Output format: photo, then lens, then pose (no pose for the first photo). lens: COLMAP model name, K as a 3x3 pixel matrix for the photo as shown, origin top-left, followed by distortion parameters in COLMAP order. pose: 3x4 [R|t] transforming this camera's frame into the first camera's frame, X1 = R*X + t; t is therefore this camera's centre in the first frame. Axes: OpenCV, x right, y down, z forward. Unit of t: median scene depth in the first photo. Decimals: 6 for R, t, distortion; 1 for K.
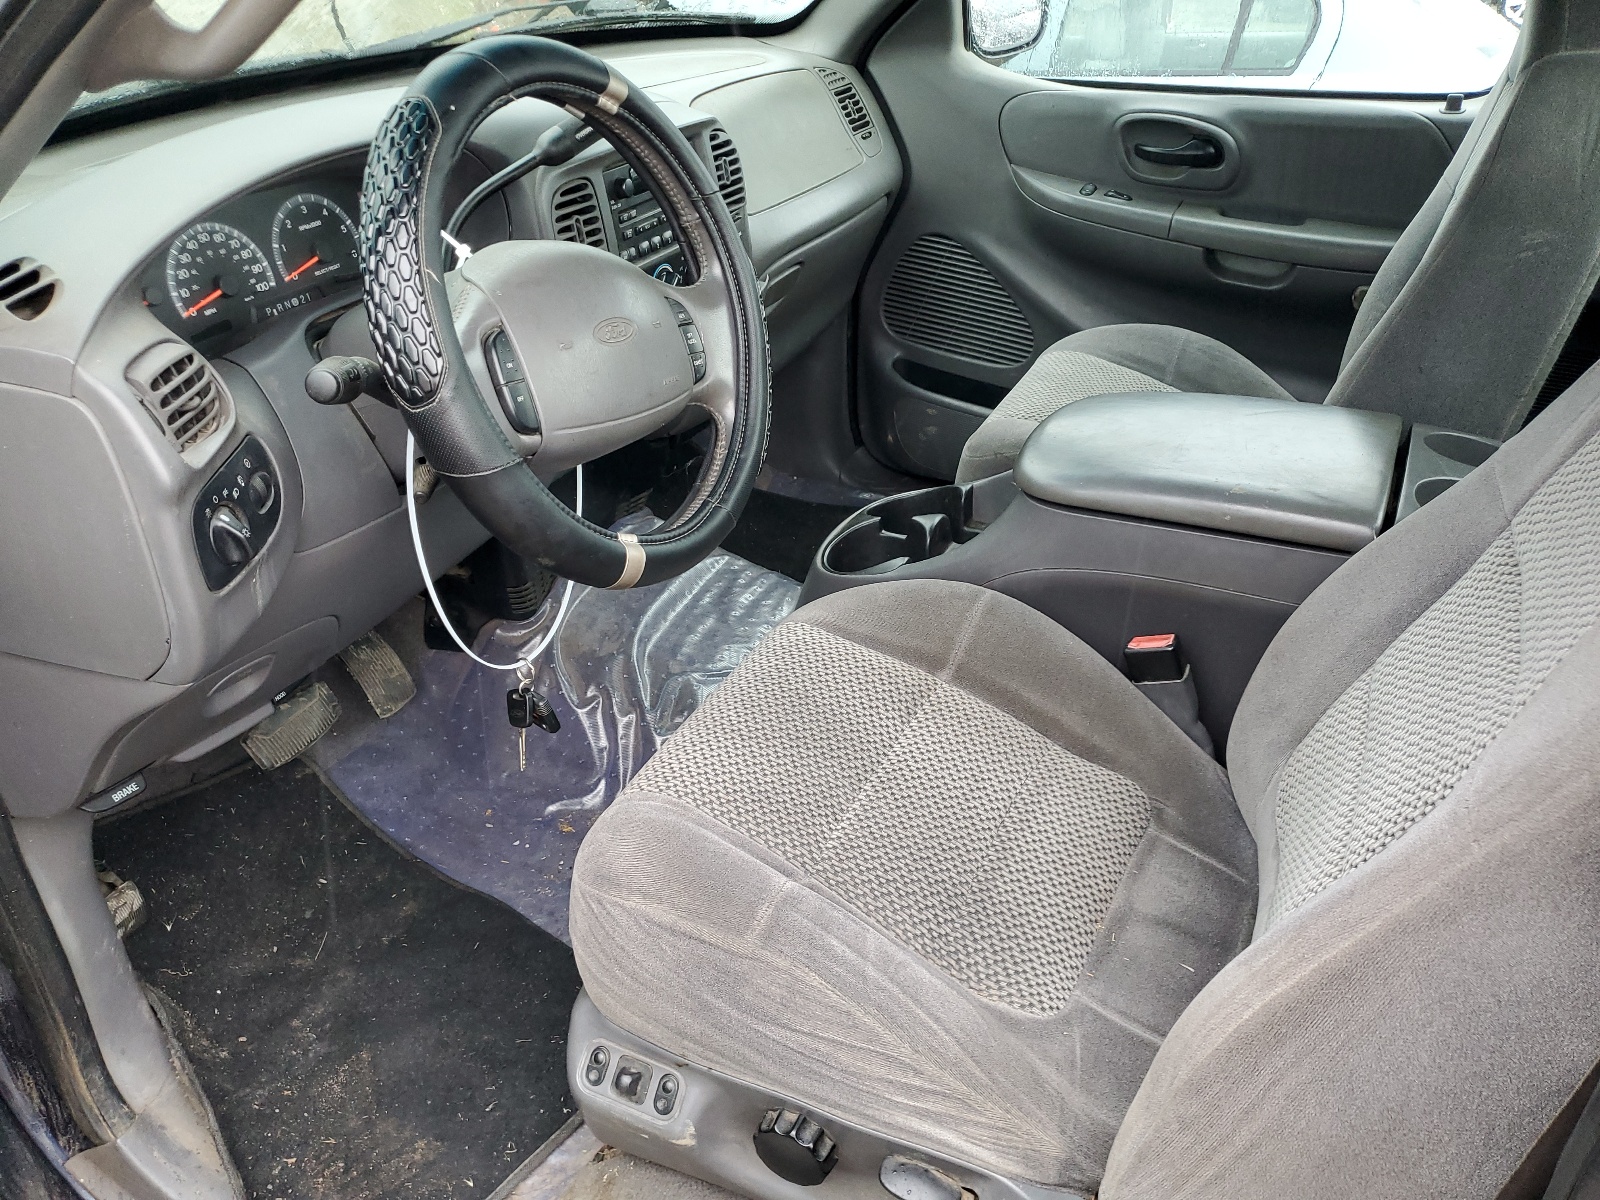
lens RADIAL K [[1262.2, 0, 896.4], [0, 1262.2, 545.4], [0, 0, 1]] dist [0.094166, -0.119334]
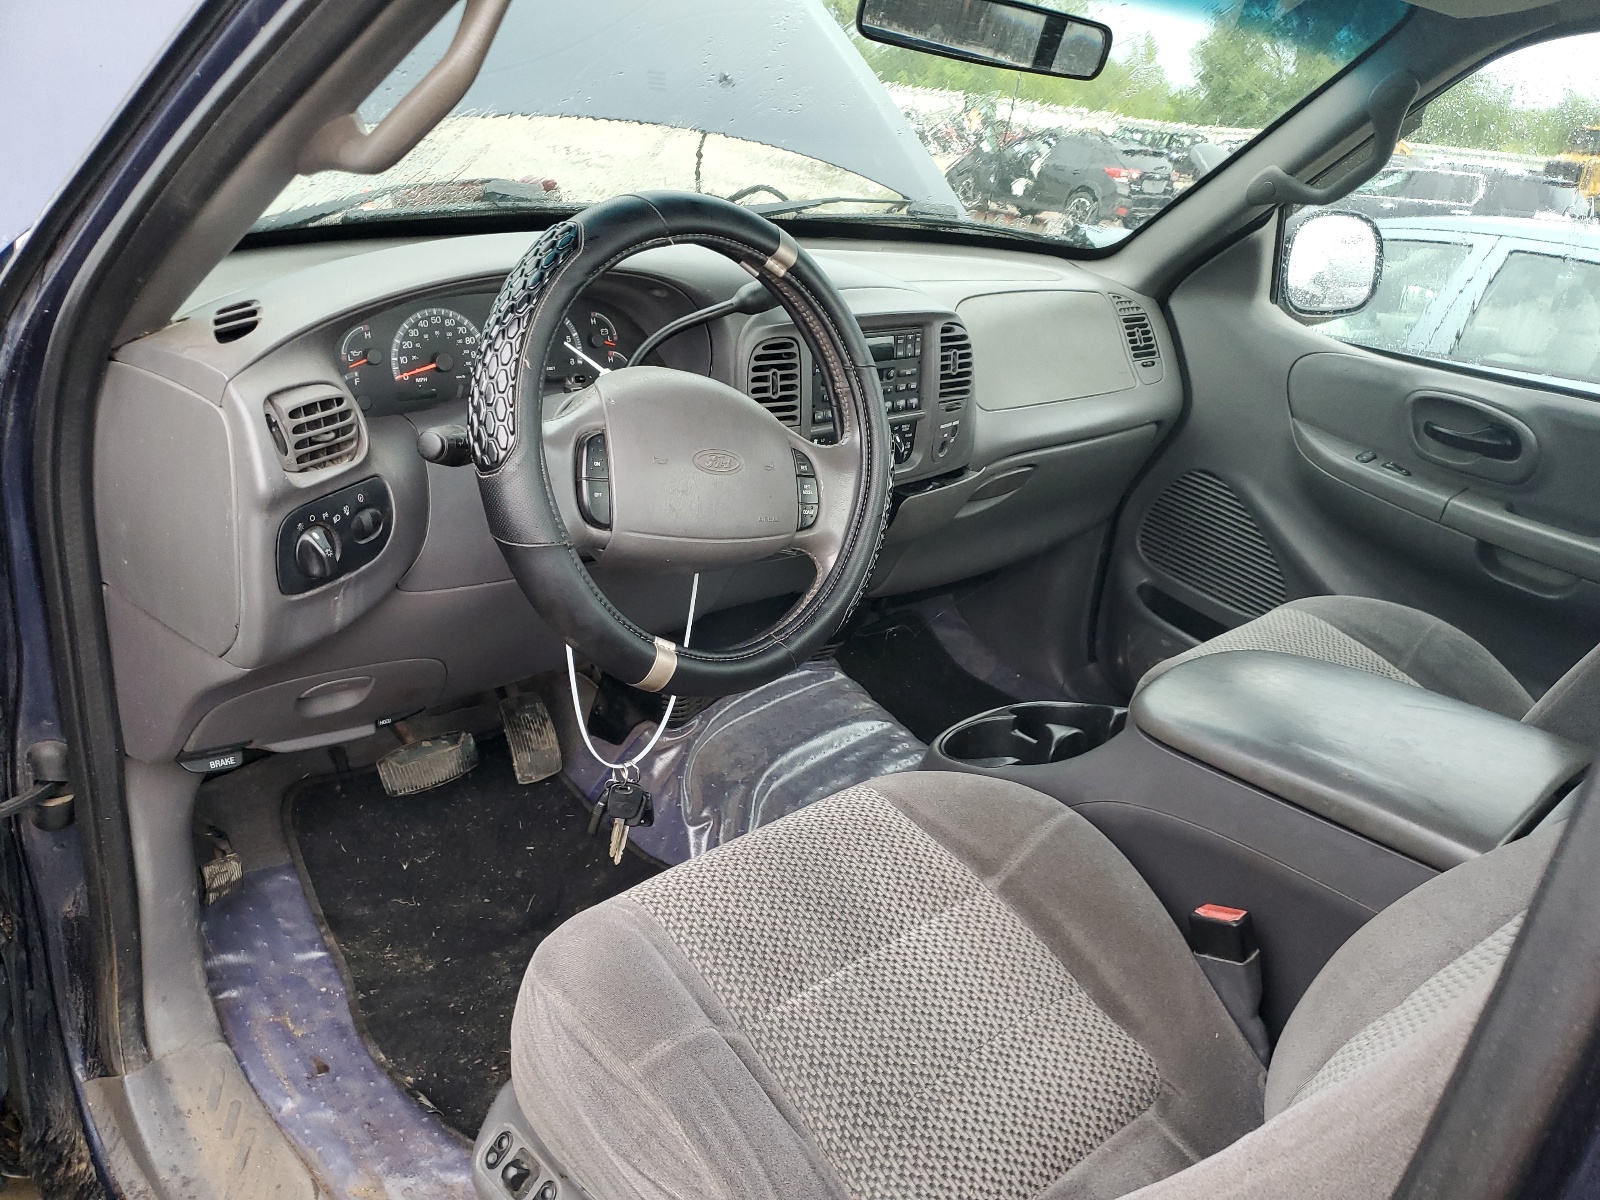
lens RADIAL K [[1262.2, 0, 896.4], [0, 1262.2, 545.4], [0, 0, 1]] dist [0.094166, -0.119334]
pose [[0.938085, 0.215926, -0.270875, 0.198748], [-0.257283, 0.957896, -0.127436, -0.000426], [0.231953, 0.189237, 0.954142, 0.017049]]
